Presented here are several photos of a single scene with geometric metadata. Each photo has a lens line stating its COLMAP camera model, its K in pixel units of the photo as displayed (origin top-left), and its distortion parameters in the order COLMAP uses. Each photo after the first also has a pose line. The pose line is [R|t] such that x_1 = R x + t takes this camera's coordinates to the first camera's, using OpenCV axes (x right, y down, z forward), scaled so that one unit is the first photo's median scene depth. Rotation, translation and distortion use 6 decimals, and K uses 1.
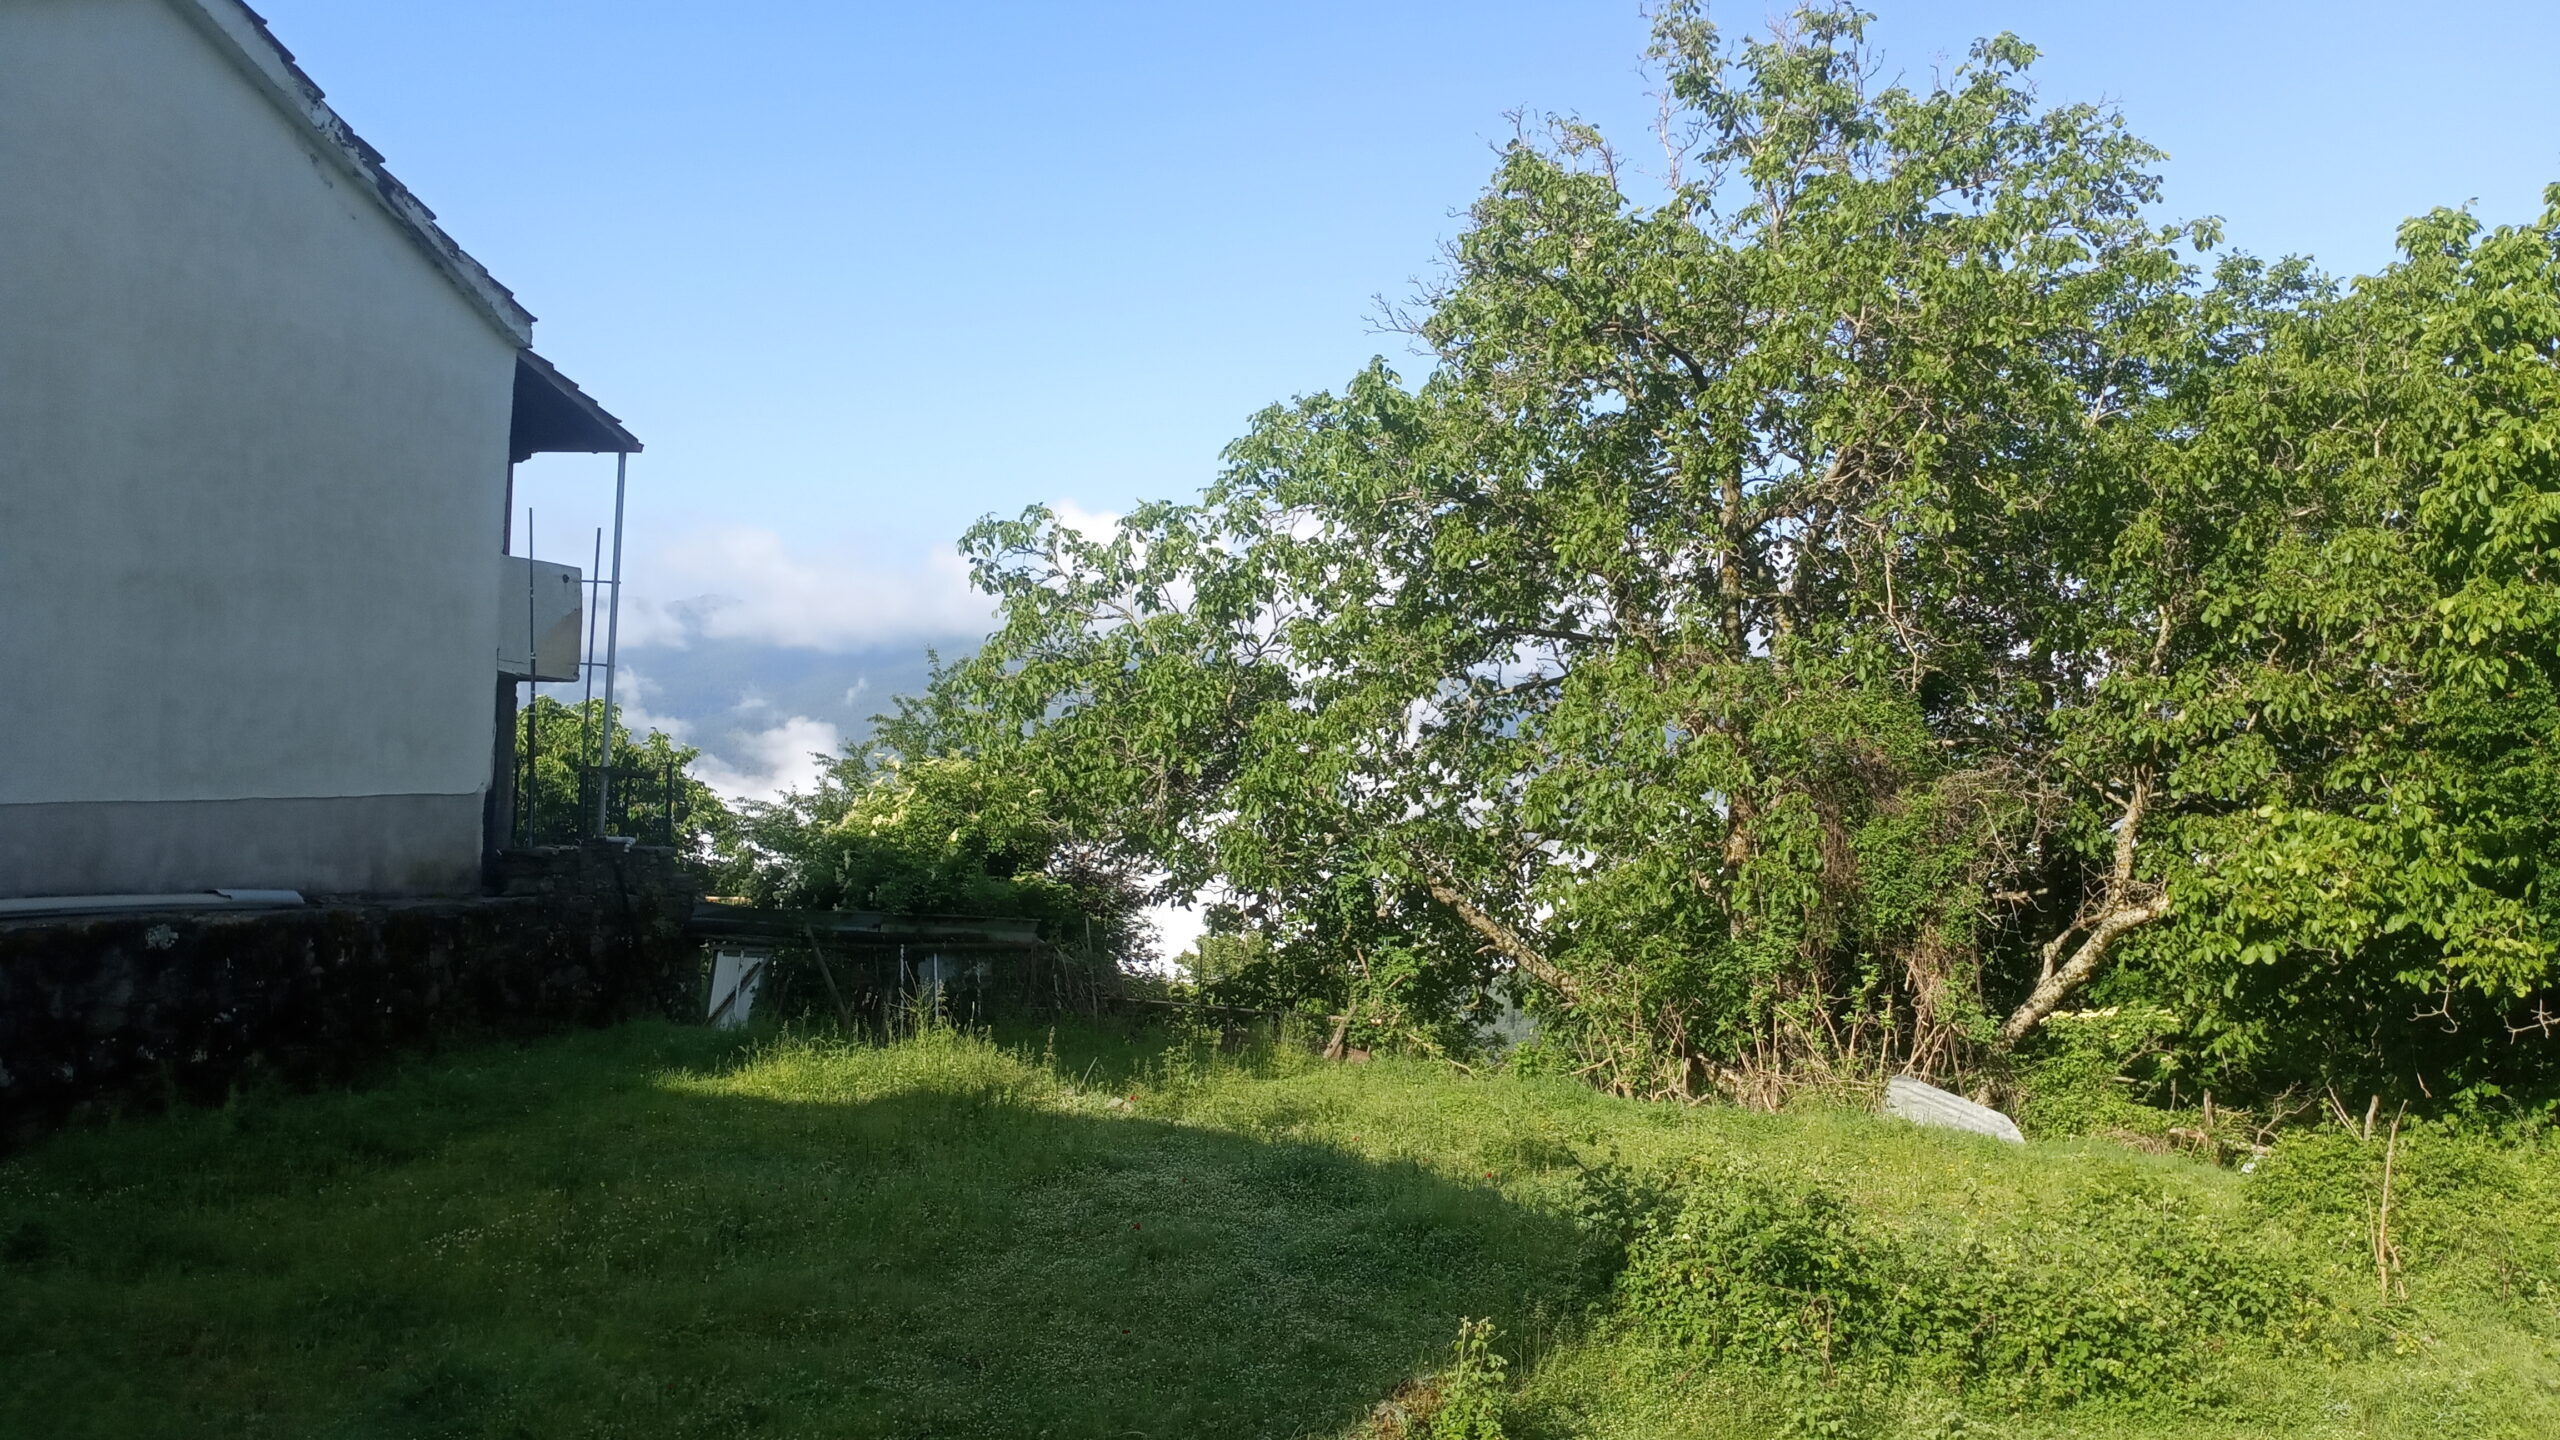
lens RADIAL K [[2003.0, 0, 1278.4], [0, 2003.0, 704.1], [0, 0, 1]] dist [0.068118, -0.147455]
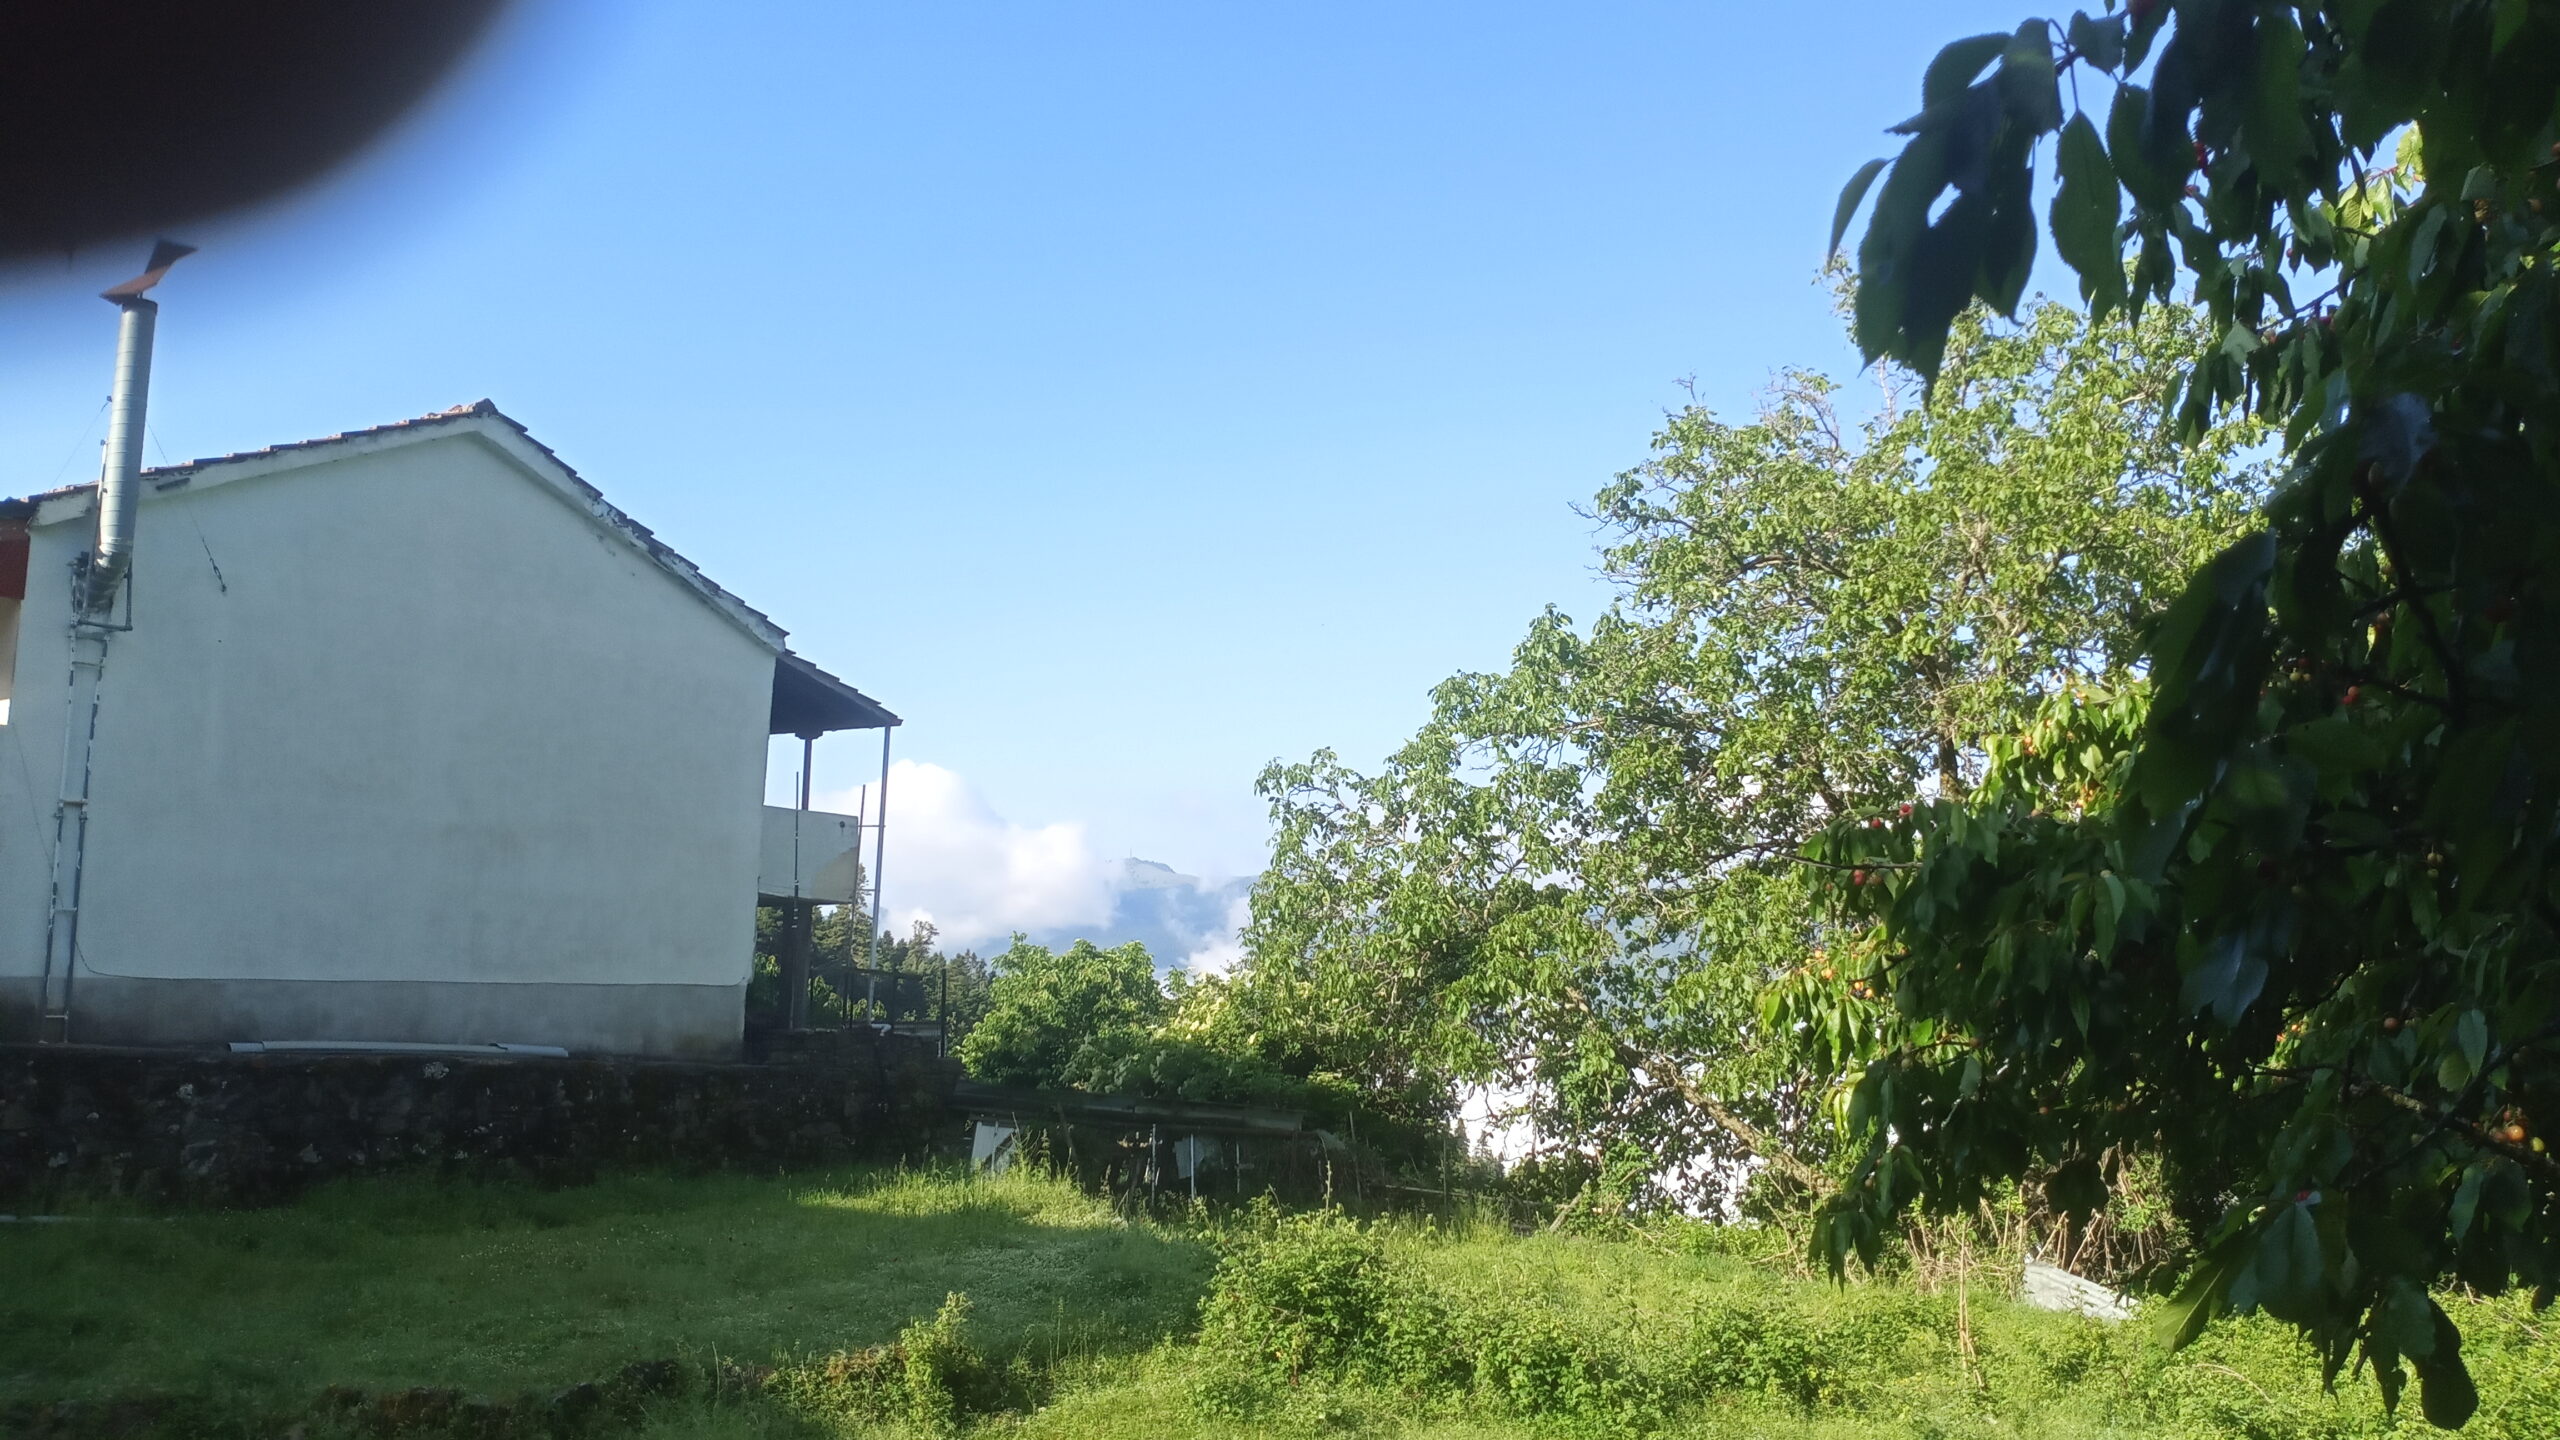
lens RADIAL K [[2003.0, 0, 1278.4], [0, 2003.0, 704.1], [0, 0, 1]] dist [0.068118, -0.147455]
pose [[0.946967, -0.056705, -0.316287, 0.378325], [0.017400, 0.991911, -0.125737, 0.033544], [0.320859, 0.113566, 0.940294, -0.165720]]
